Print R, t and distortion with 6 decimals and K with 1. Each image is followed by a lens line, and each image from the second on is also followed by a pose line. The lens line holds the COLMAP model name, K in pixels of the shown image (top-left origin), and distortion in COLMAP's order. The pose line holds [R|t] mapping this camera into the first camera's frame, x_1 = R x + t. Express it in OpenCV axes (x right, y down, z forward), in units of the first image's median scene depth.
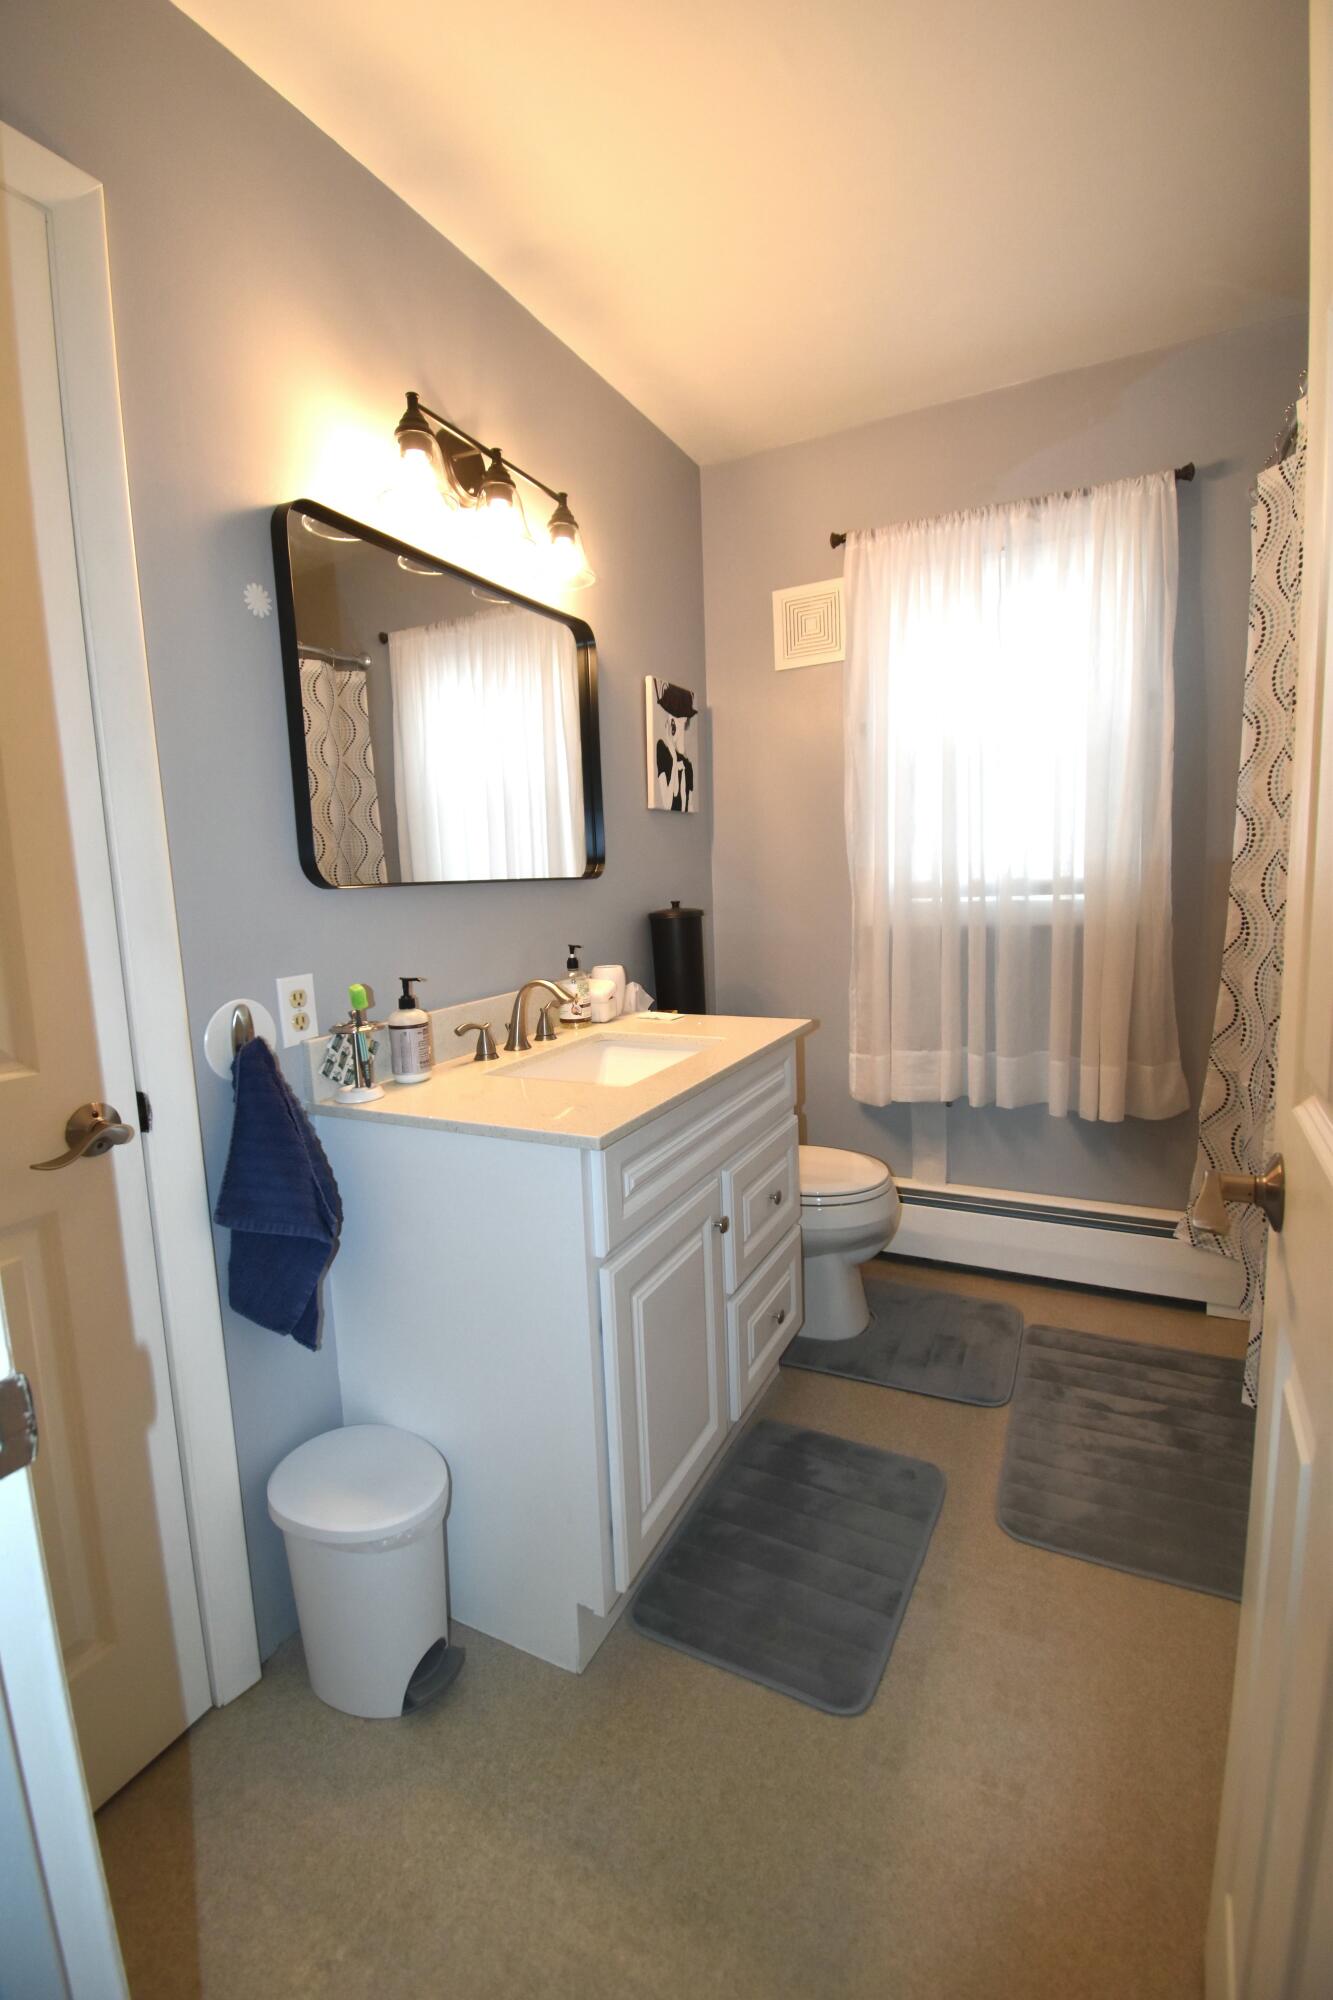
lens RADIAL K [[886.8, 0, 651.7], [0, 886.8, 990.5], [0, 0, 1]] dist [0.028025, -0.028709]
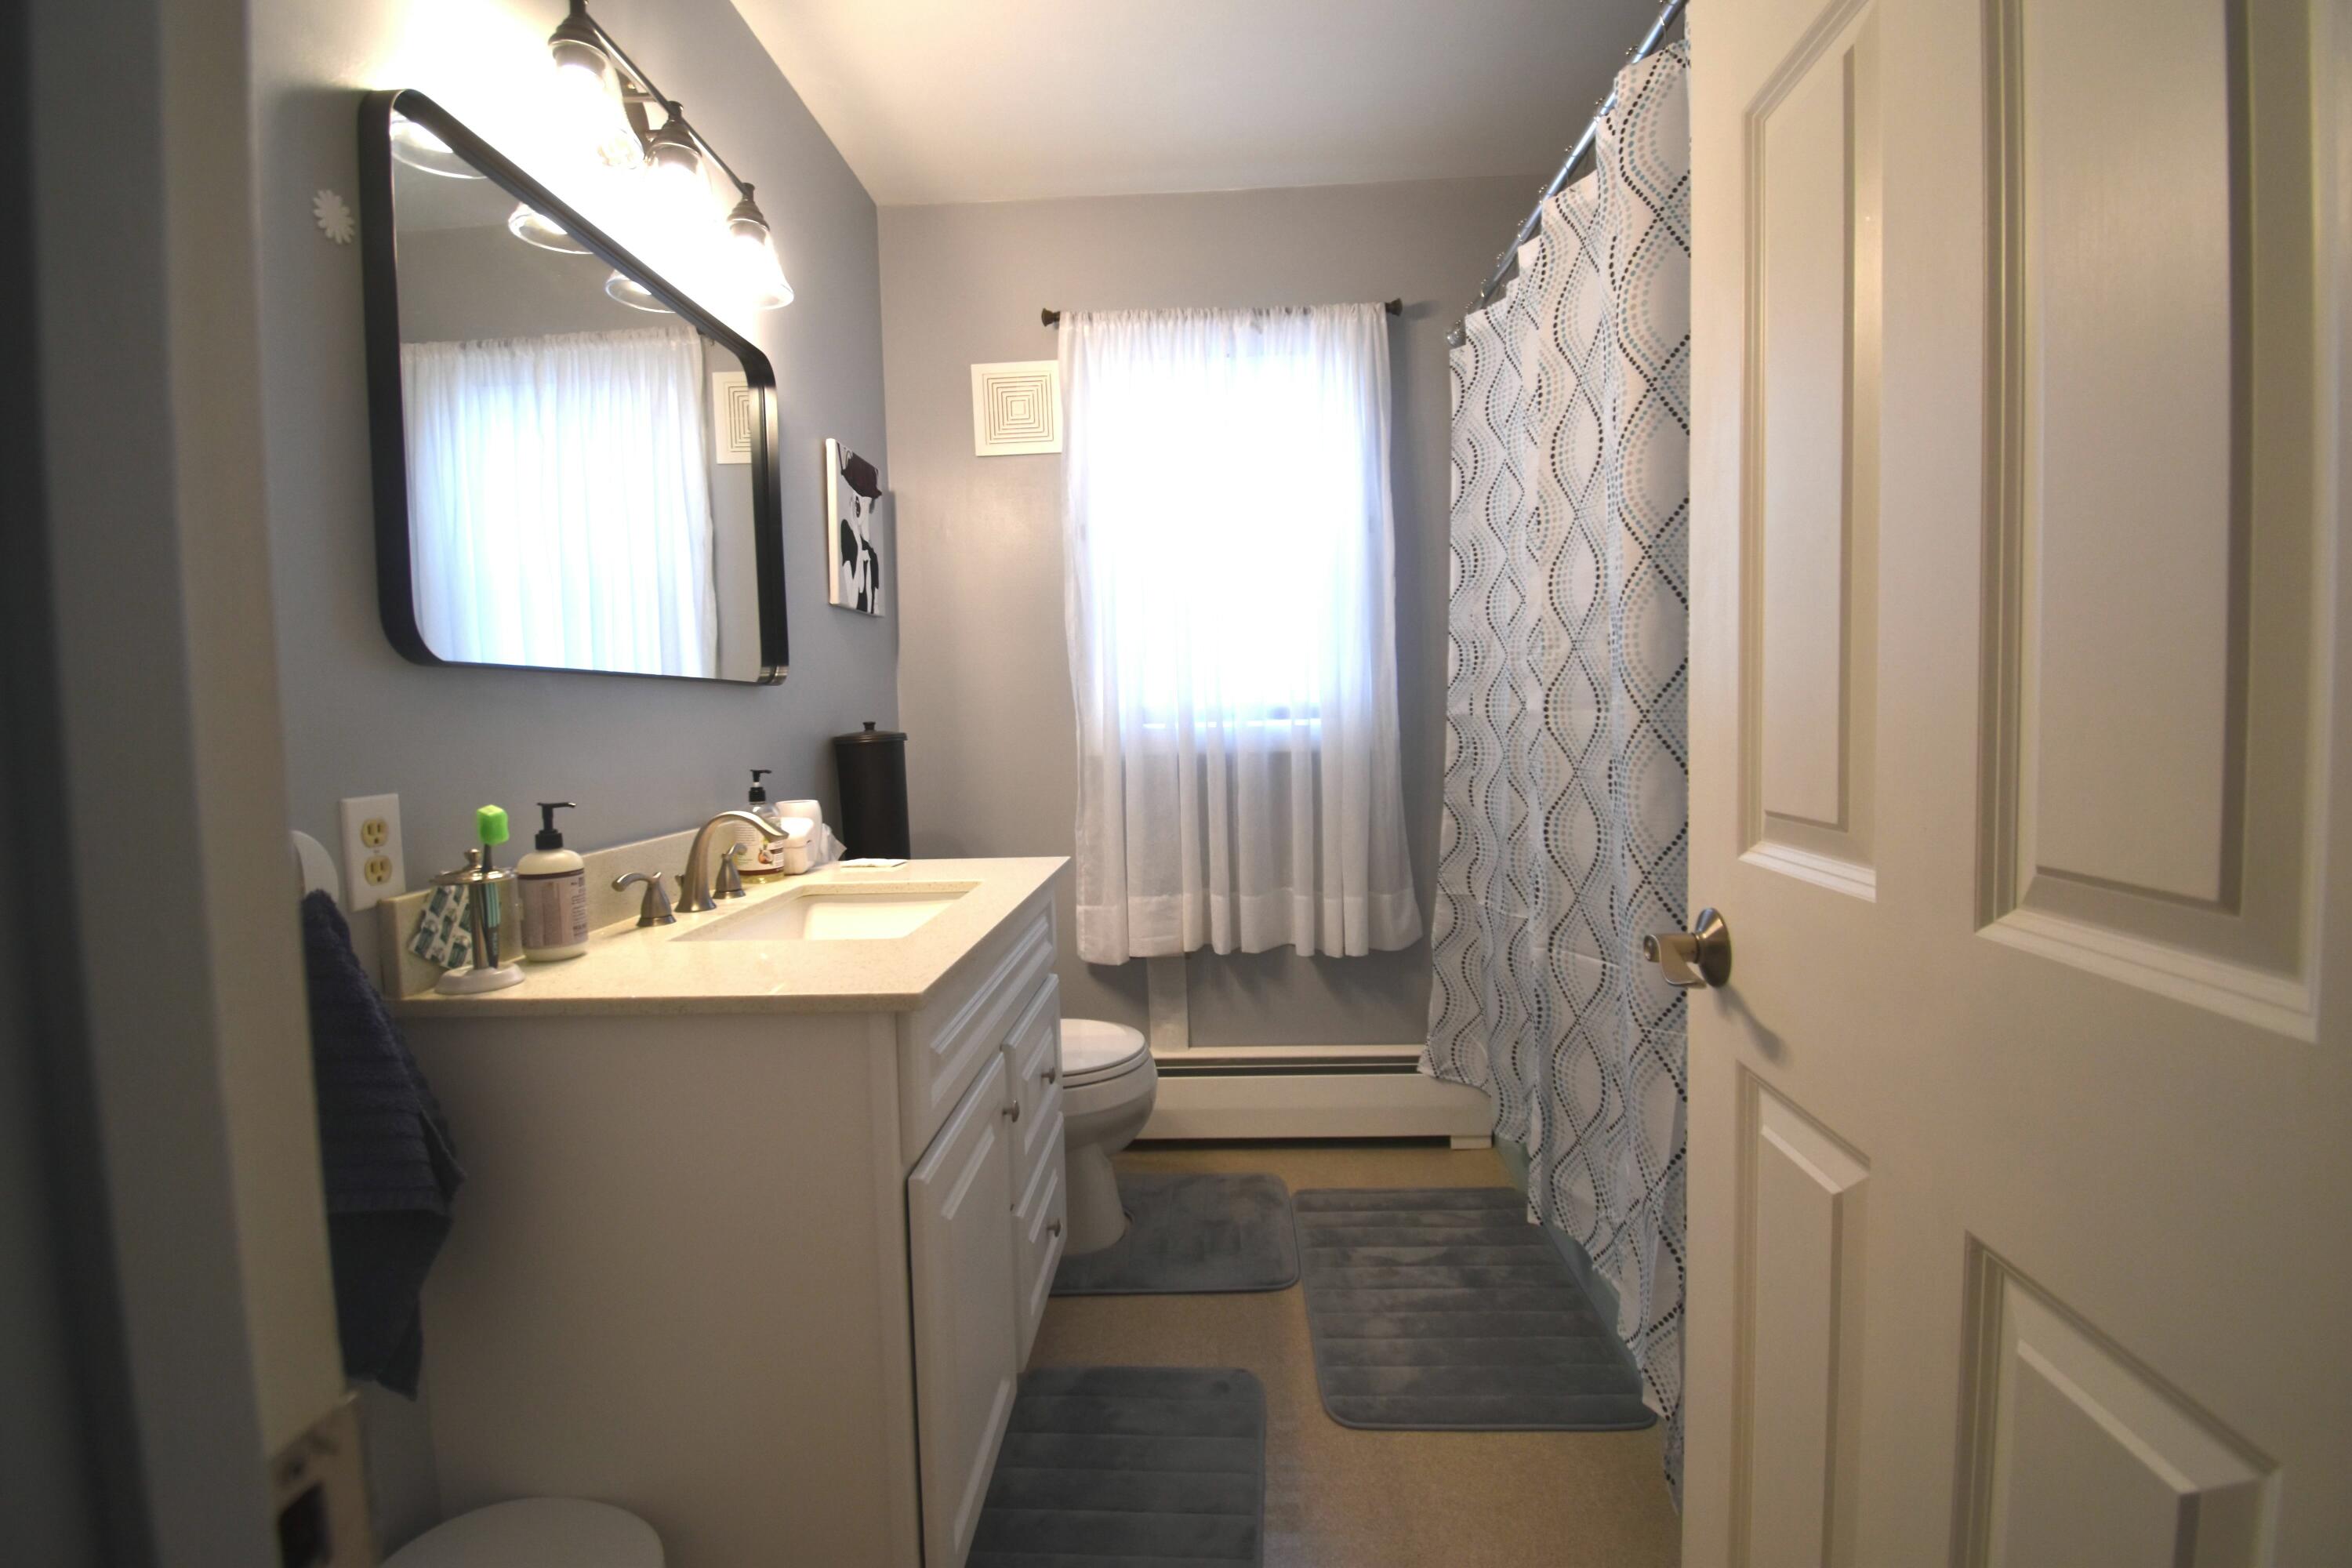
lens RADIAL K [[1042.8, 0, 1191.6], [0, 1042.8, 772.9], [0, 0, 1]] dist [0.028025, -0.028709]
pose [[0.908002, -0.008707, 0.418876, -0.116530], [0.044920, 0.996044, -0.076670, 0.032121], [-0.416551, 0.088432, 0.904801, 0.052762]]
